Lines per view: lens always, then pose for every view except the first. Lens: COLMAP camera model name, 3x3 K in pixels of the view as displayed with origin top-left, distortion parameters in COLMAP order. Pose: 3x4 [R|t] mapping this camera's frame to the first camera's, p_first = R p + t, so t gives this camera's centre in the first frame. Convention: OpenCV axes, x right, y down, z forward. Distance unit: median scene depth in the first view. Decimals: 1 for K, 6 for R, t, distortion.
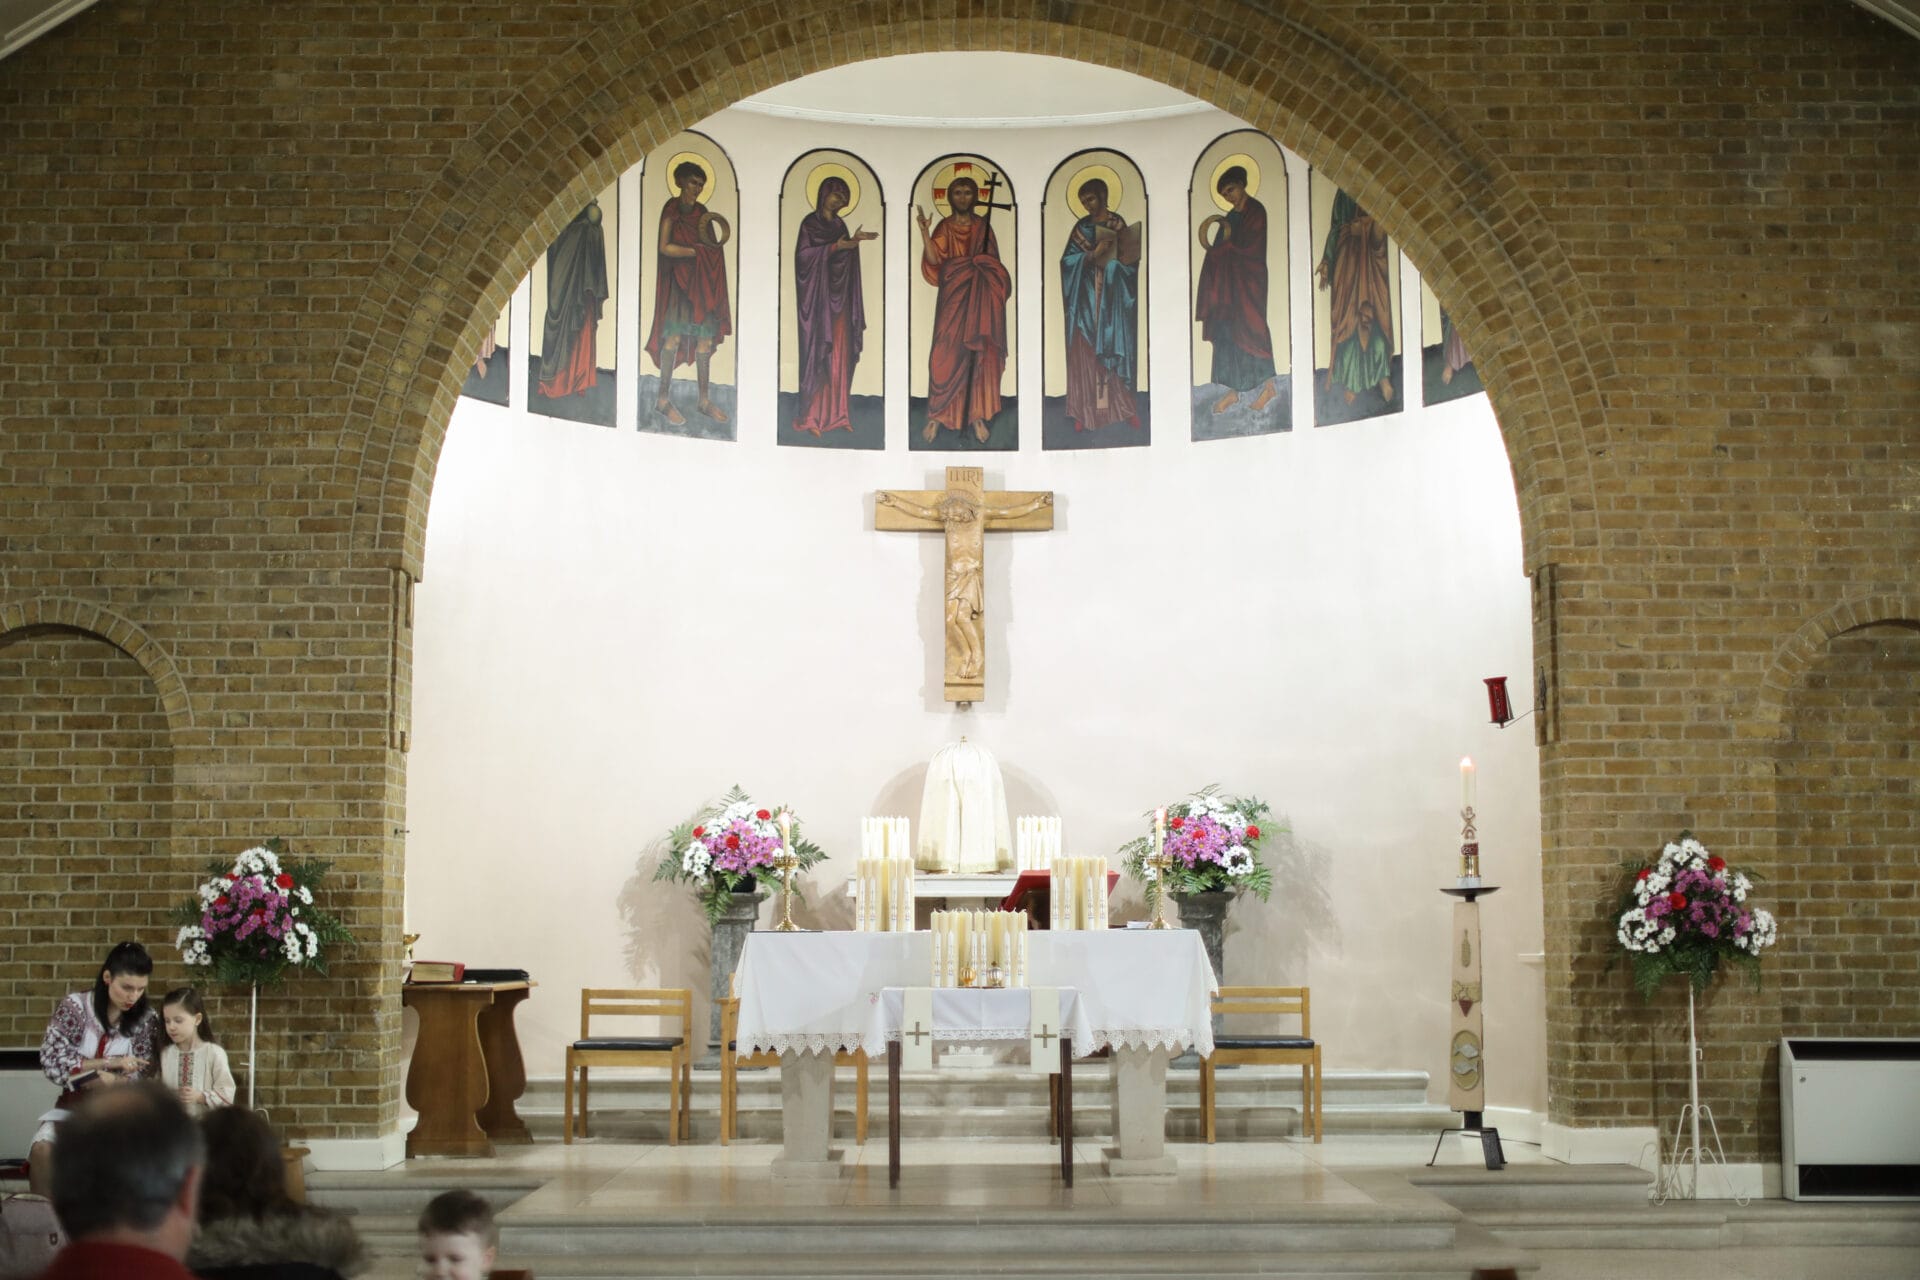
lens RADIAL K [[2965.8, 0, 972.1], [0, 2965.8, 628.4], [0, 0, 1]] dist [-0.011954, 0.000000]
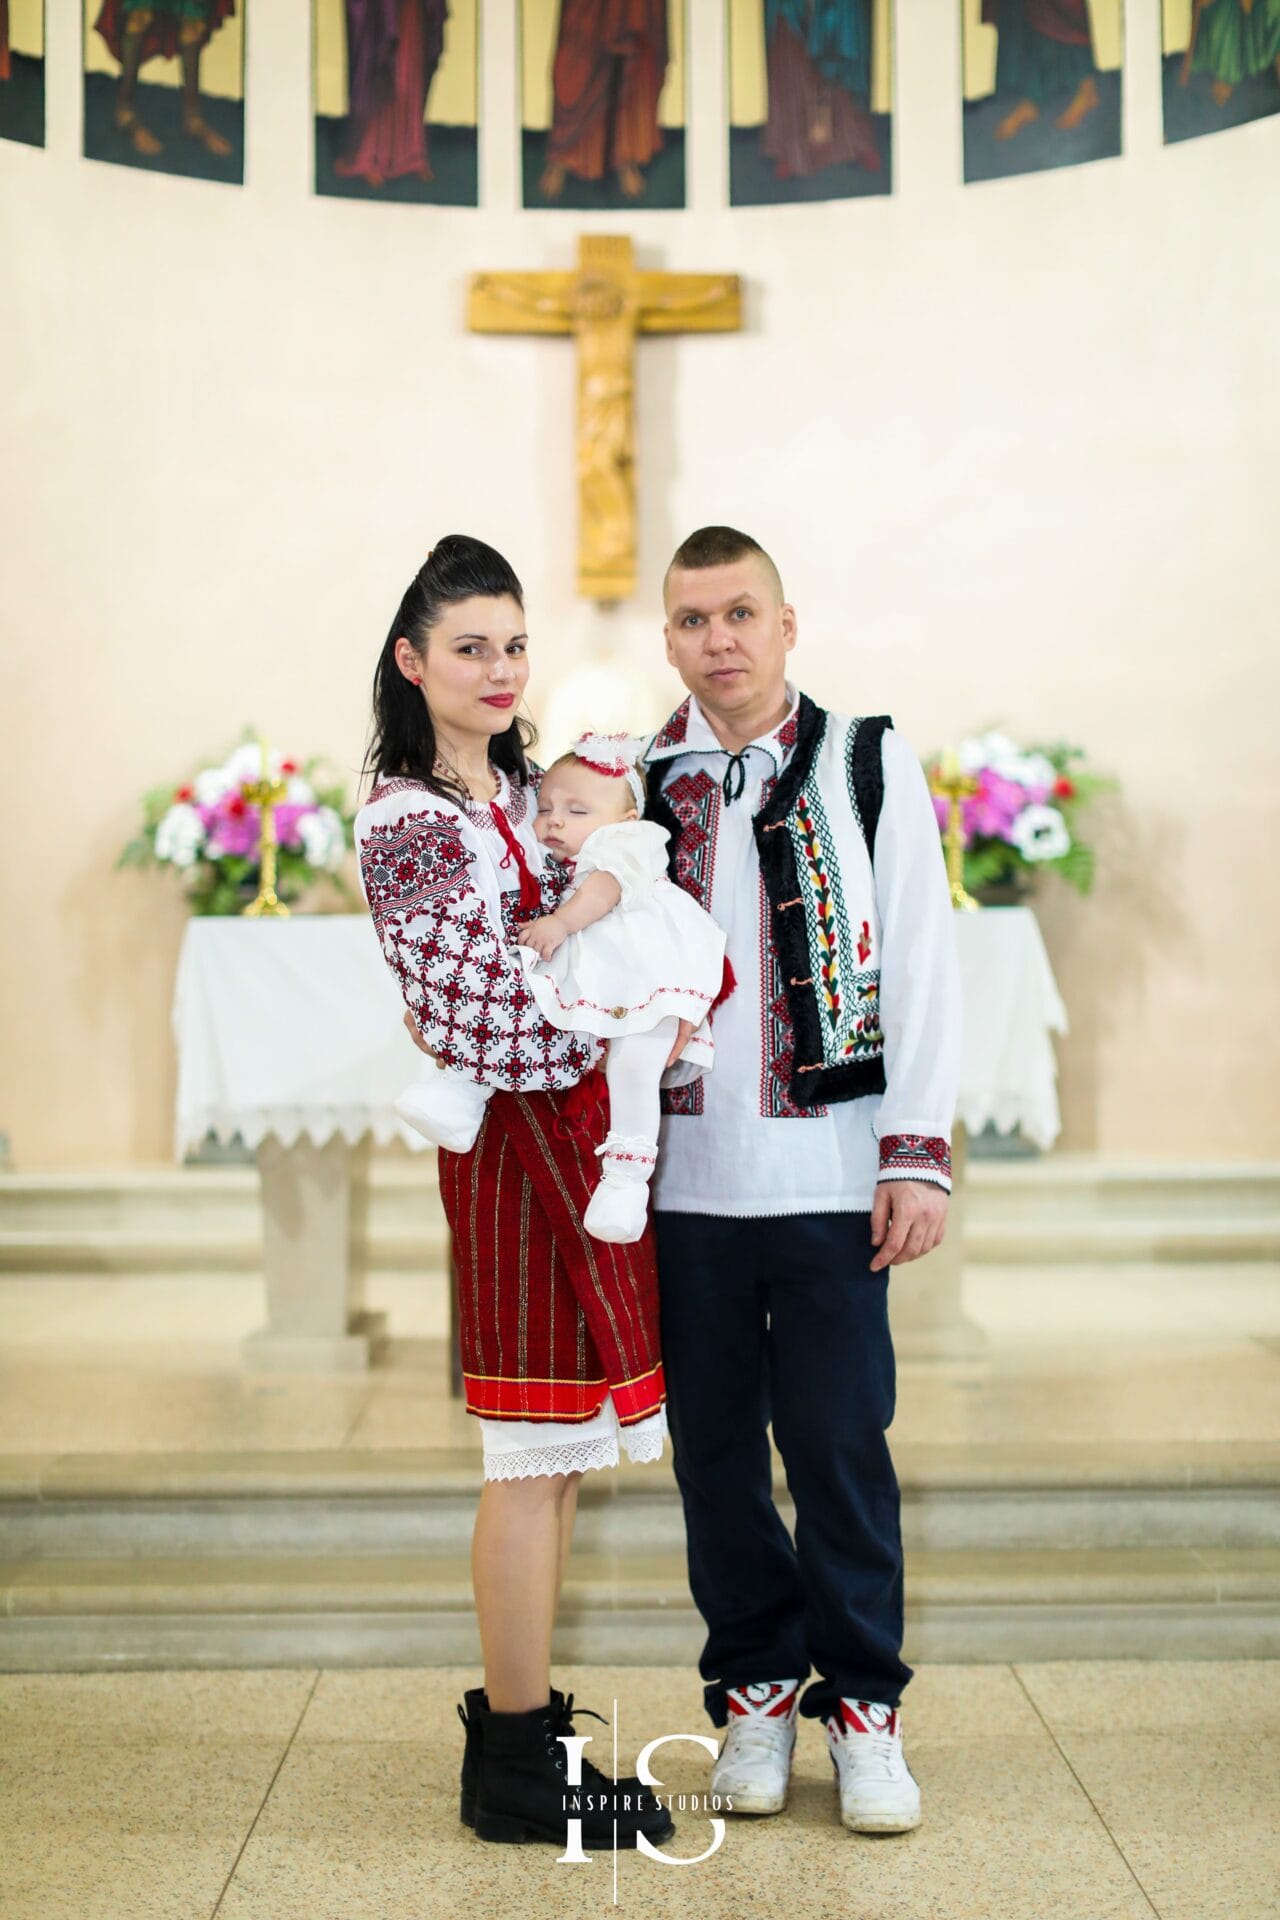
lens RADIAL K [[2965.8, 0, 630.8], [0, 2965.8, 948.4], [0, 0, 1]] dist [-0.011954, 0.000000]
pose [[0.999907, -0.000708, -0.013638, 0.012083], [0.001804, 0.996749, 0.080547, 0.050240], [0.013537, -0.080565, 0.996657, 0.364343]]
